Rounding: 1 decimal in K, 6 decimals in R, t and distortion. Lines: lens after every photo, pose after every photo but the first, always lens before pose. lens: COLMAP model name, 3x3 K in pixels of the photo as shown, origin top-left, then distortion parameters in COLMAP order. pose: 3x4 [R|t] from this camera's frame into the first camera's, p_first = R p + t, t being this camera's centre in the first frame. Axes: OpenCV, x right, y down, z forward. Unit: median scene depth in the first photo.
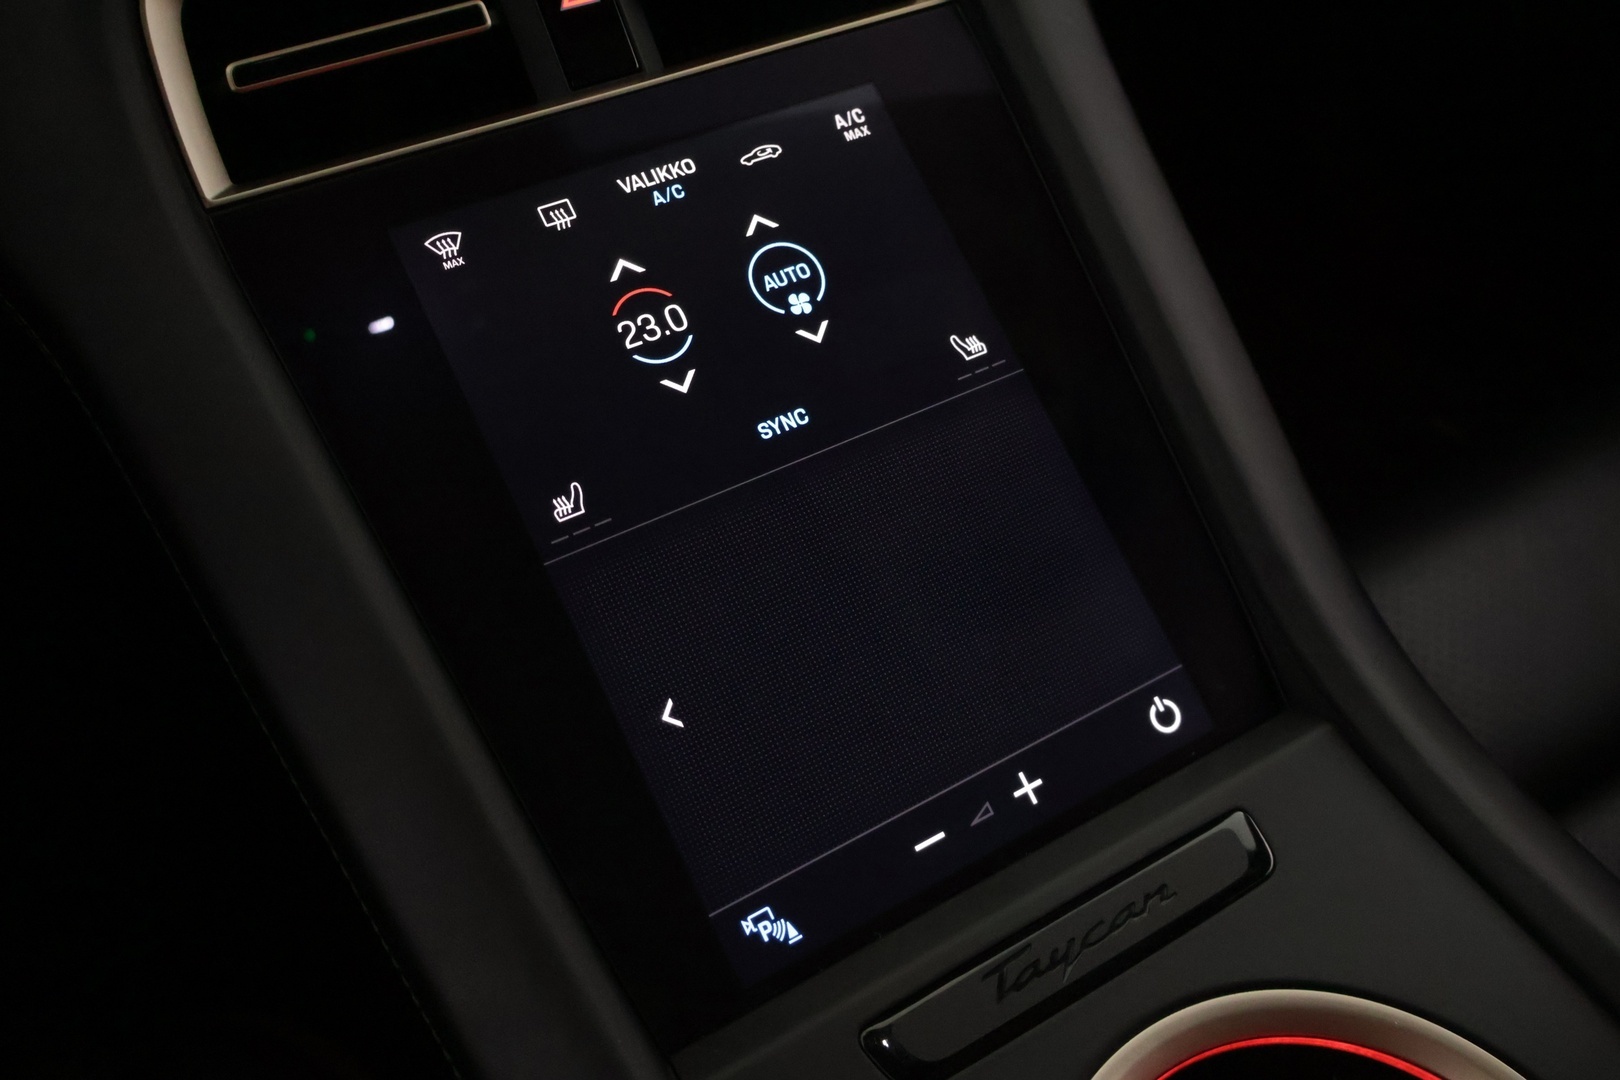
lens RADIAL K [[1346.3, 0, 818.2], [0, 1346.3, 546.2], [0, 0, 1]] dist [-0.005797, 0.015212]
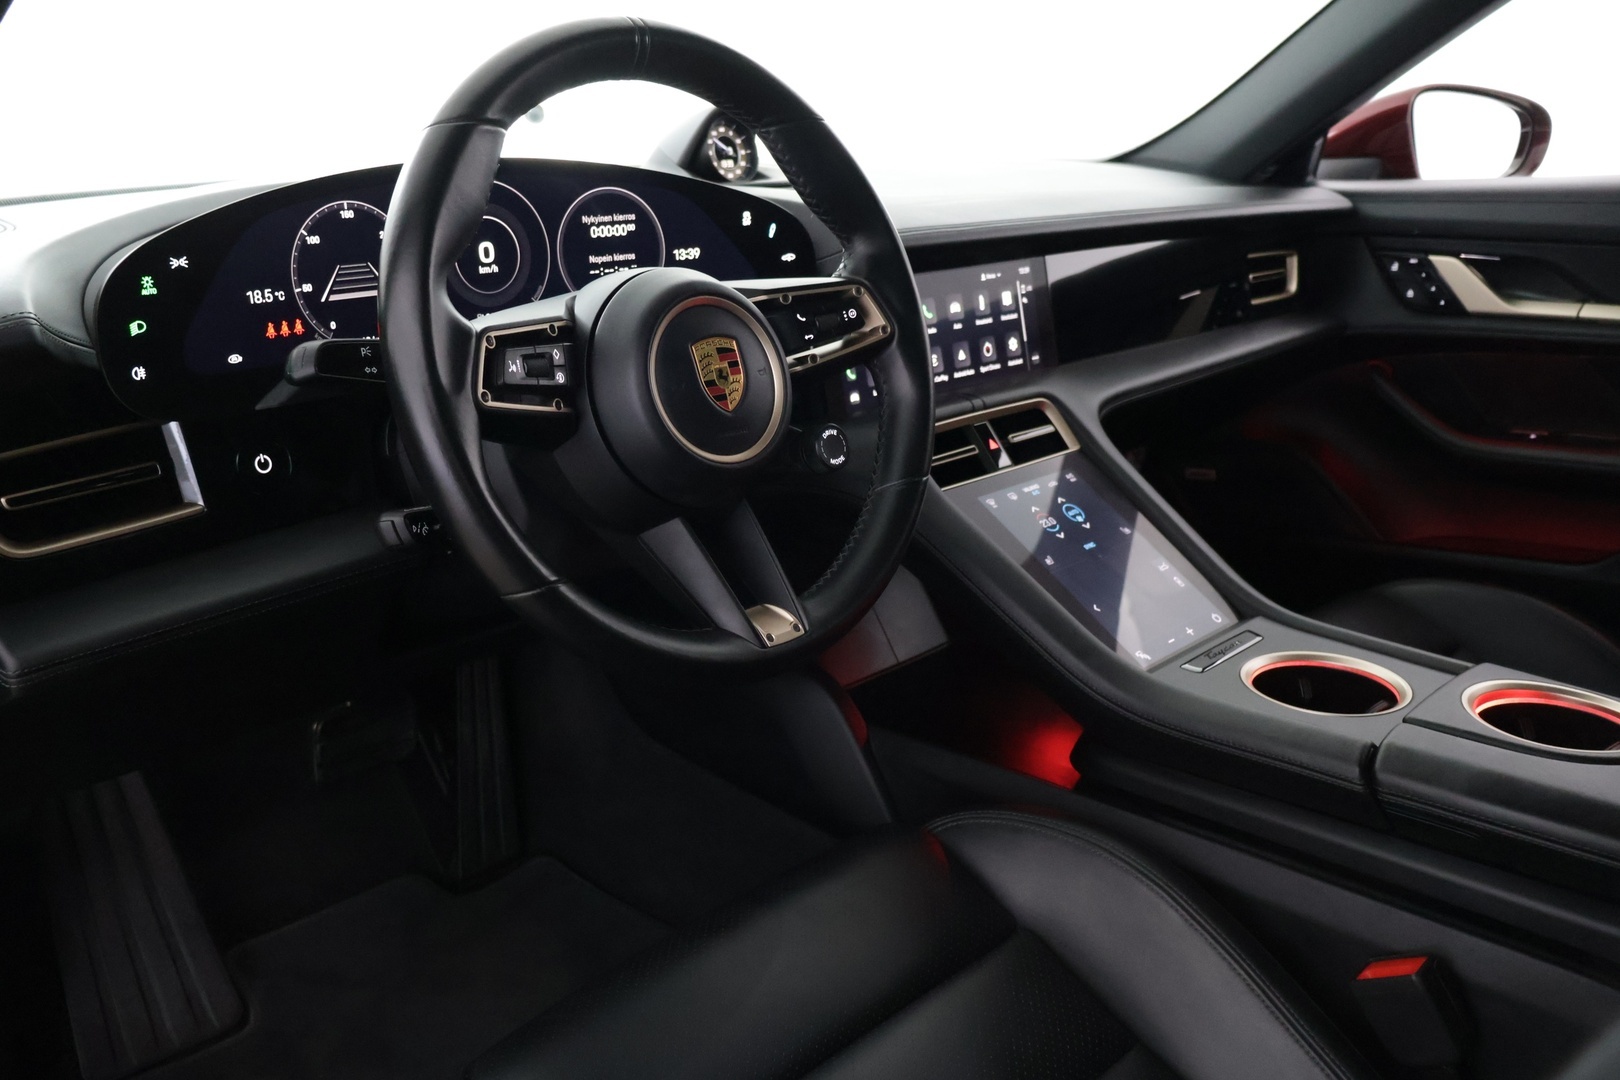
lens RADIAL K [[1346.3, 0, 804.4], [0, 1346.3, 539.1], [0, 0, 1]] dist [-0.005797, 0.015212]
pose [[0.968759, -0.068399, 0.238386, -1.523534], [0.172858, 0.875490, -0.451262, 1.295269], [-0.177839, 0.478371, 0.859962, -1.786522]]
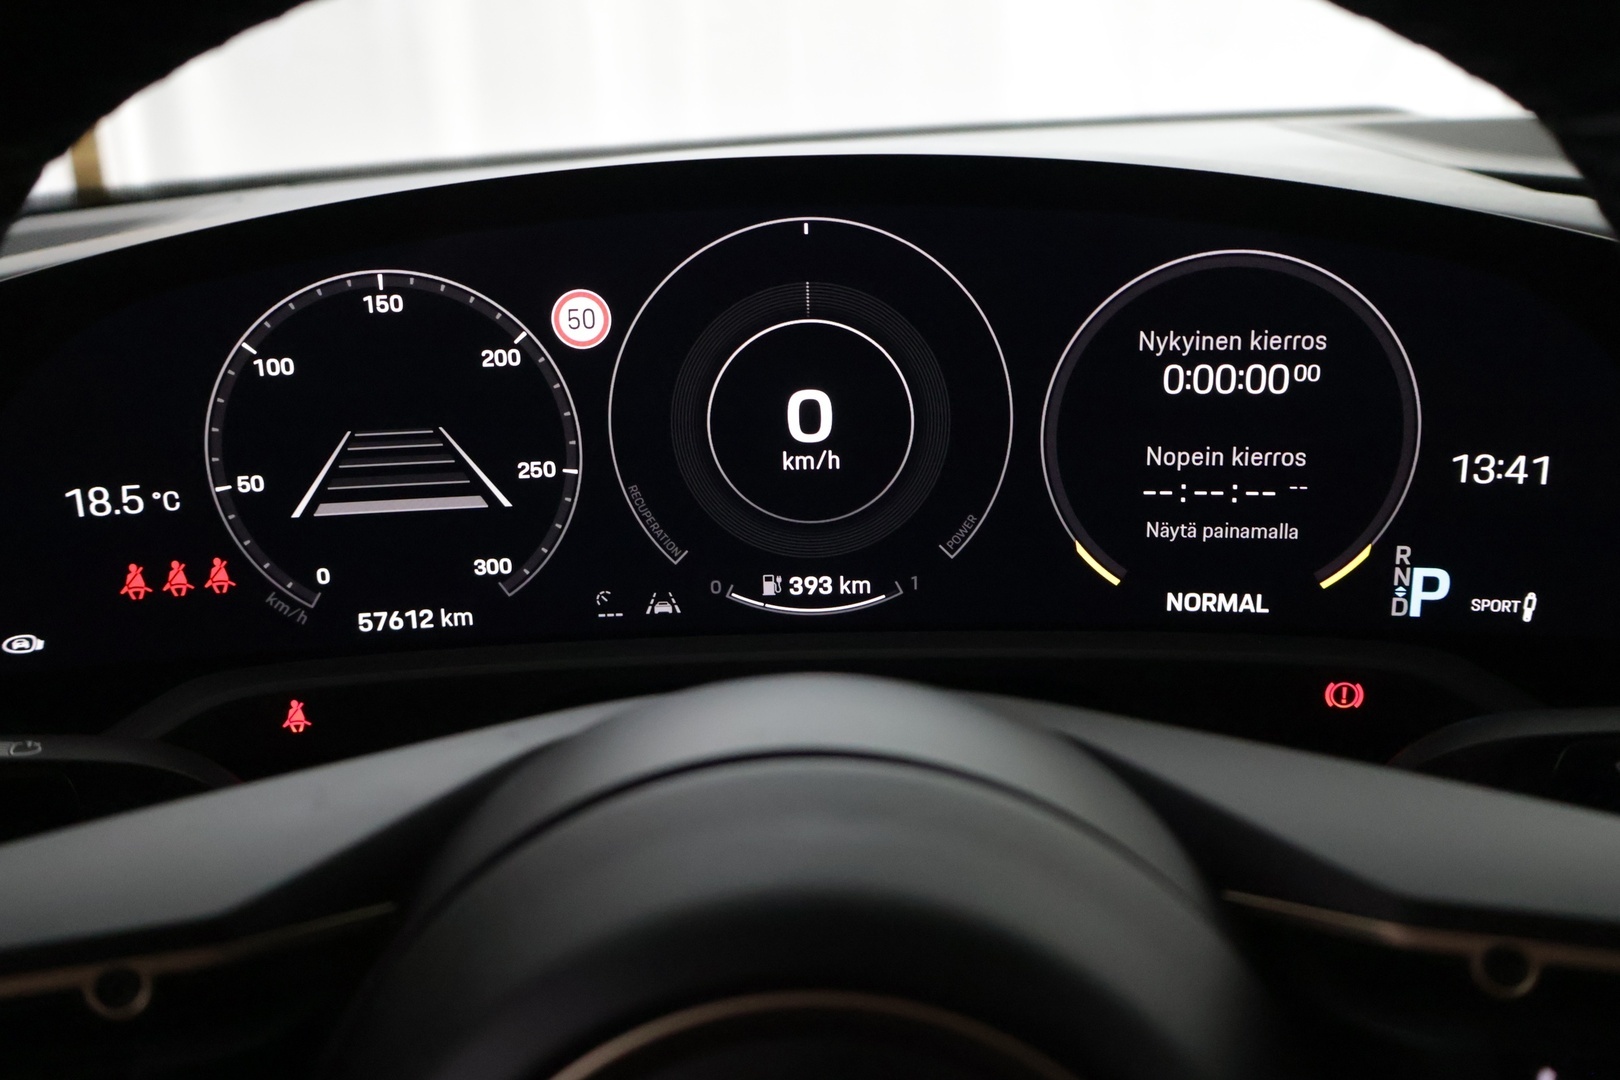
lens RADIAL K [[1504.5, 0, 811.5], [0, 1504.5, 550.5], [0, 0, 1]] dist [0.001022, 0.000000]
pose [[0.855646, 0.165921, -0.490245, -0.878831], [-0.360673, 0.870499, -0.334882, -0.146315], [0.371194, 0.463359, 0.804682, -0.402687]]
